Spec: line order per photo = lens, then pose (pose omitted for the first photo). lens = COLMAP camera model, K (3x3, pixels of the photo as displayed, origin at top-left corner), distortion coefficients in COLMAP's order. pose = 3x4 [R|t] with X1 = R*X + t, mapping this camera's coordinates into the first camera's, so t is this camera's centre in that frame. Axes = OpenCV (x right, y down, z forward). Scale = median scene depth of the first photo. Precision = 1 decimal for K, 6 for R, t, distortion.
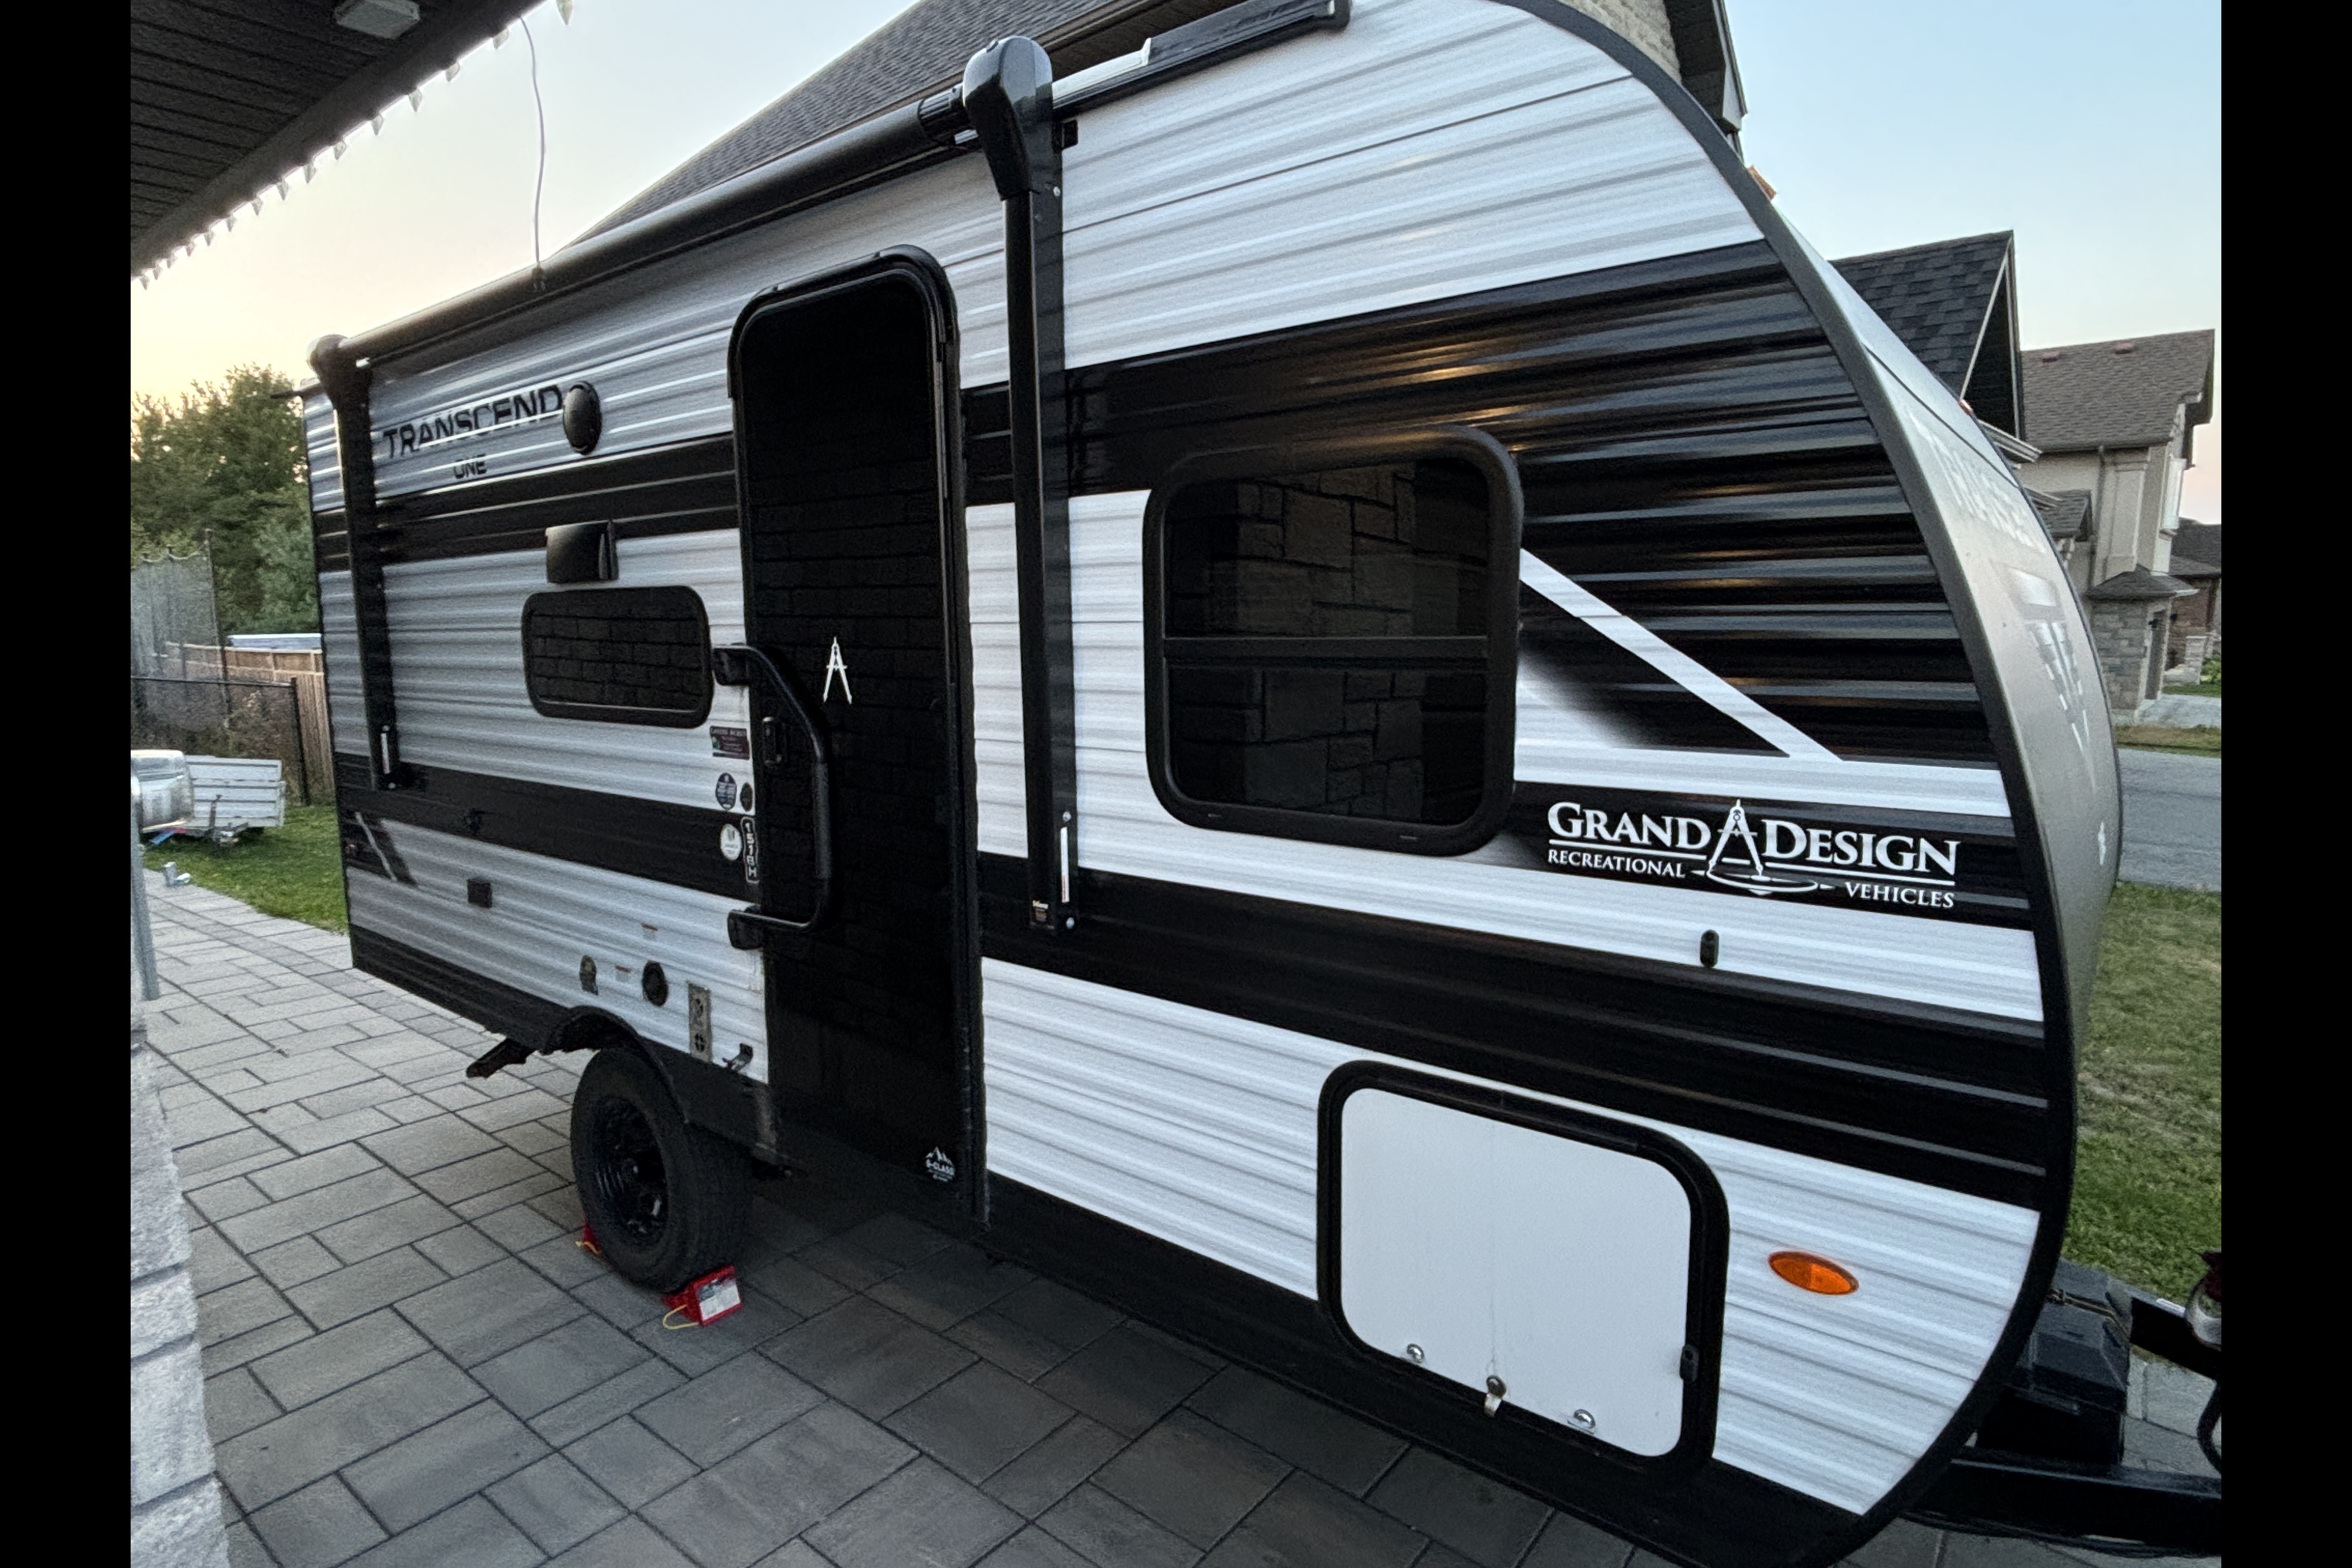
lens RADIAL K [[1215.7, 0, 1168.1], [0, 1215.7, 780.4], [0, 0, 1]] dist [0.022504, -0.033439]
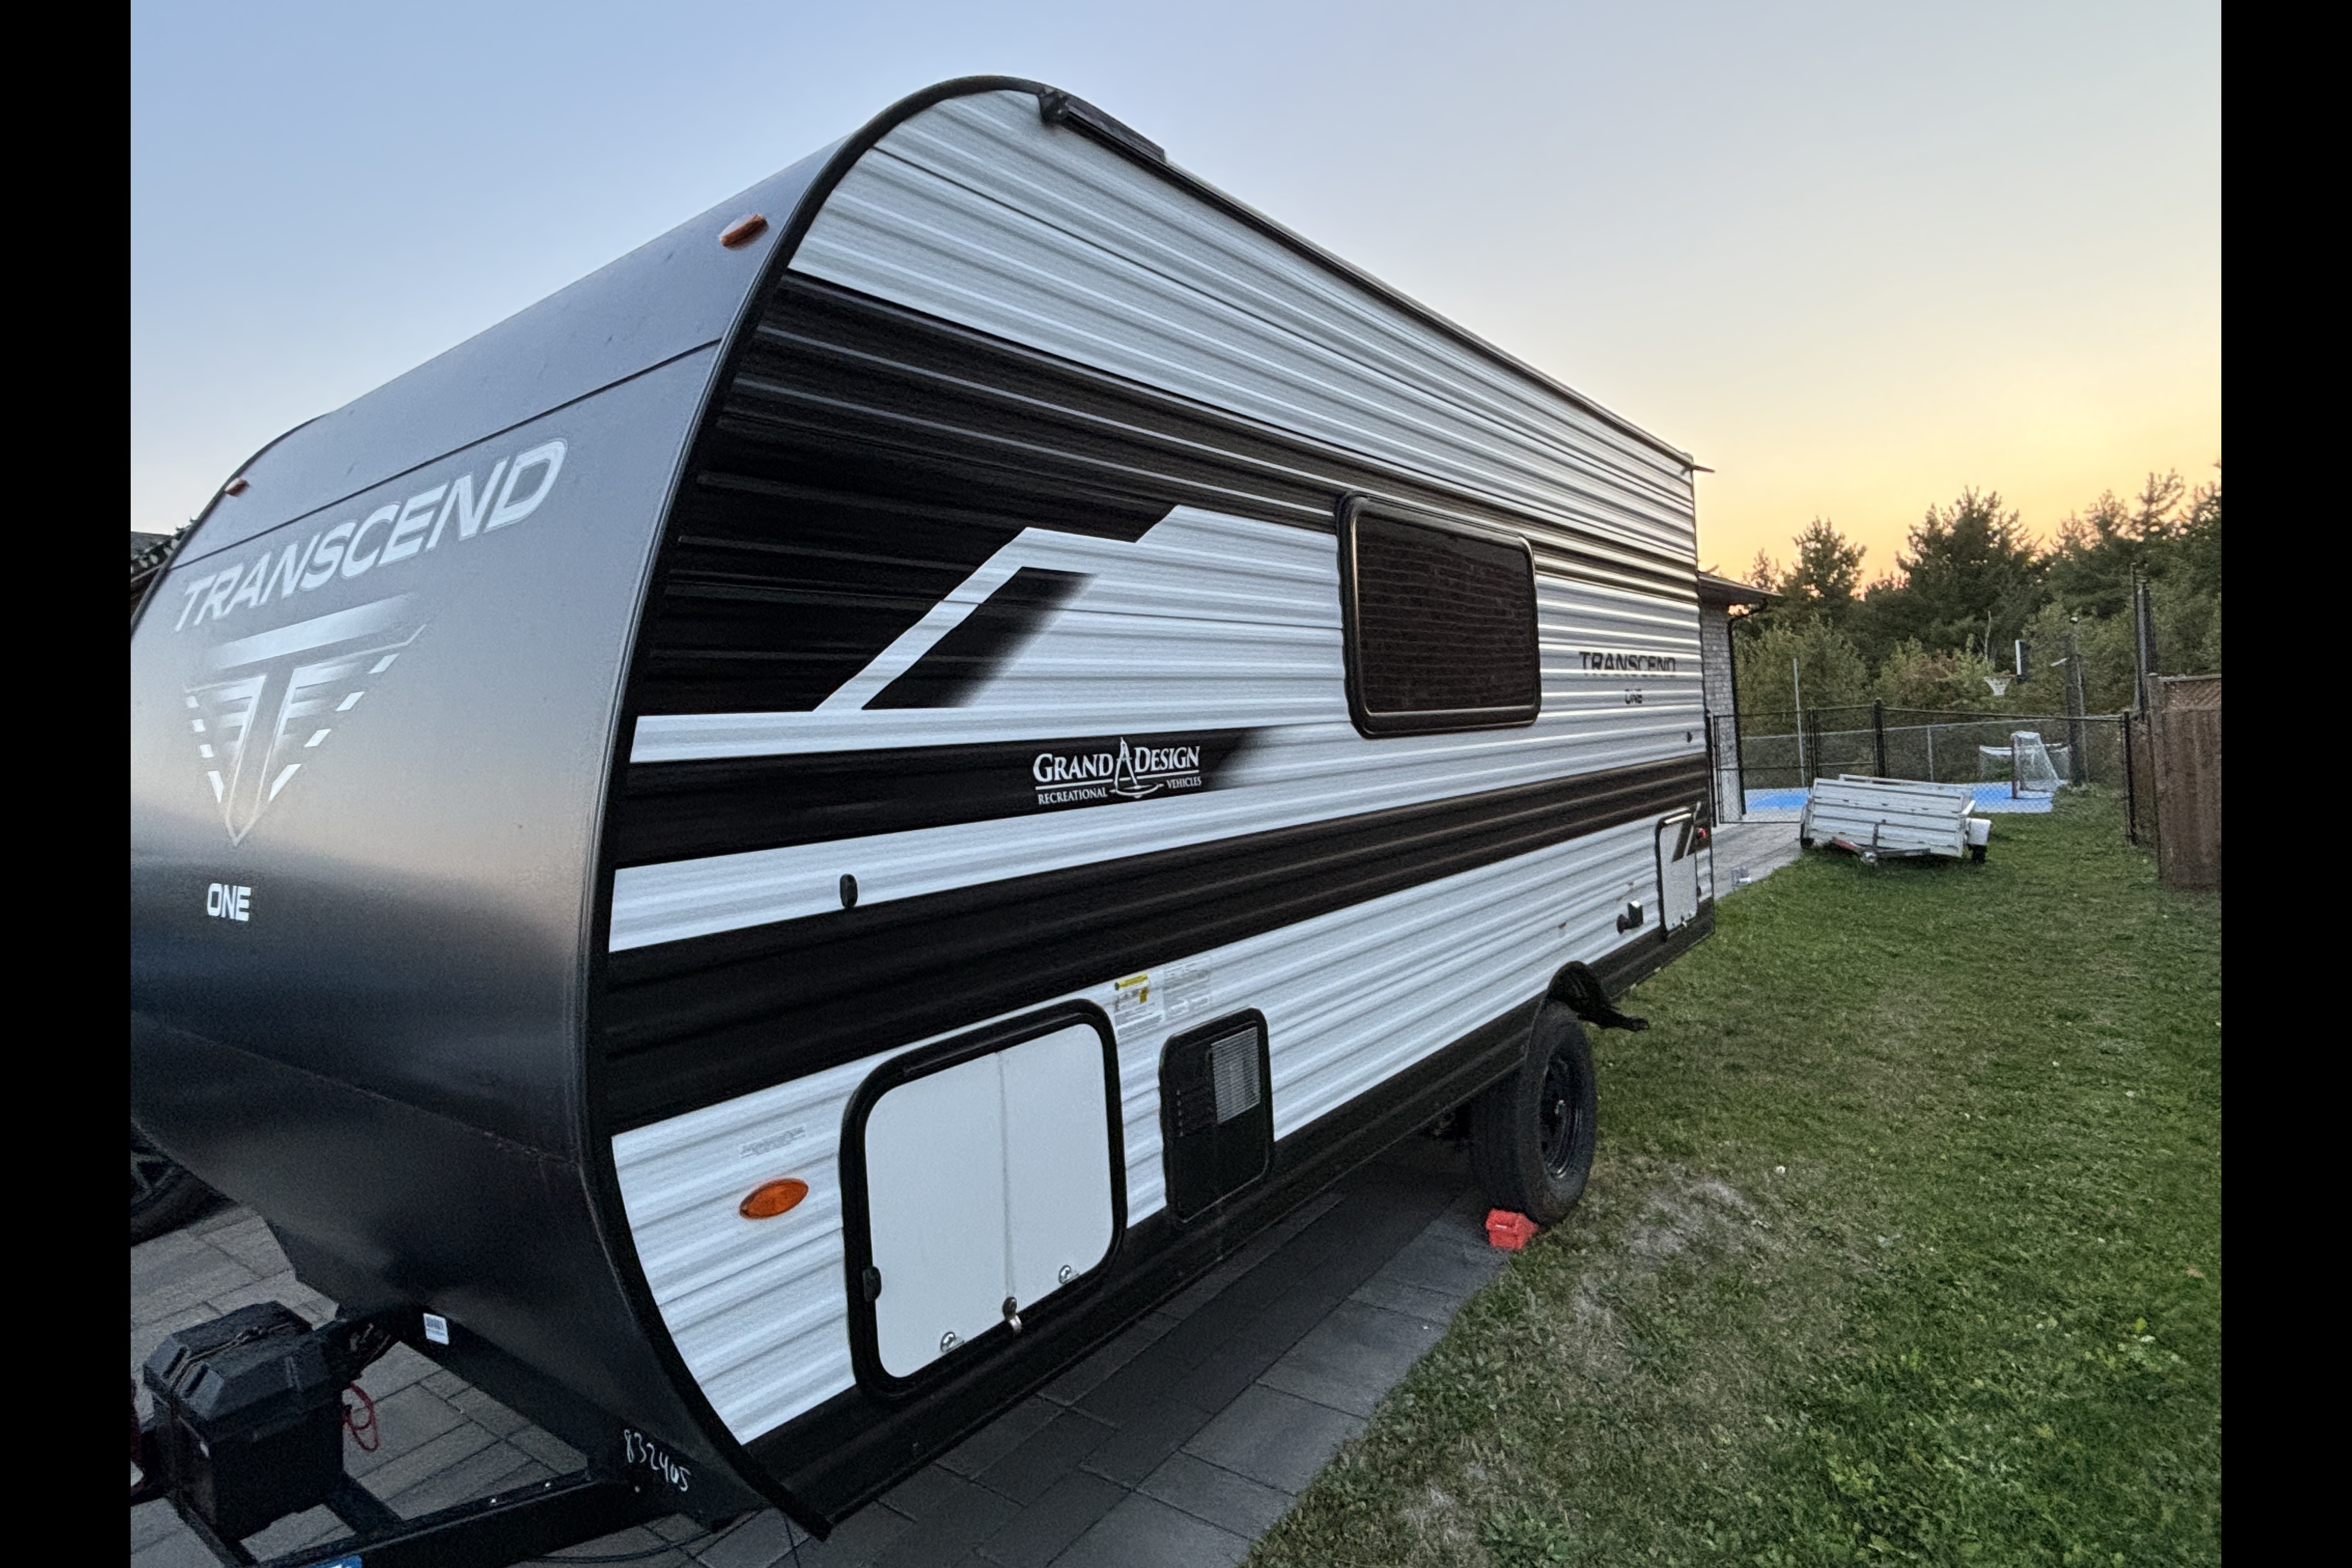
lens RADIAL K [[1215.7, 0, 1168.1], [0, 1215.7, 780.4], [0, 0, 1]] dist [0.022504, -0.033439]
pose [[-0.026054, -0.030075, 0.999208, -0.958697], [0.182157, 0.982670, 0.034327, 0.026003], [-0.982924, 0.182907, -0.020124, 0.942400]]
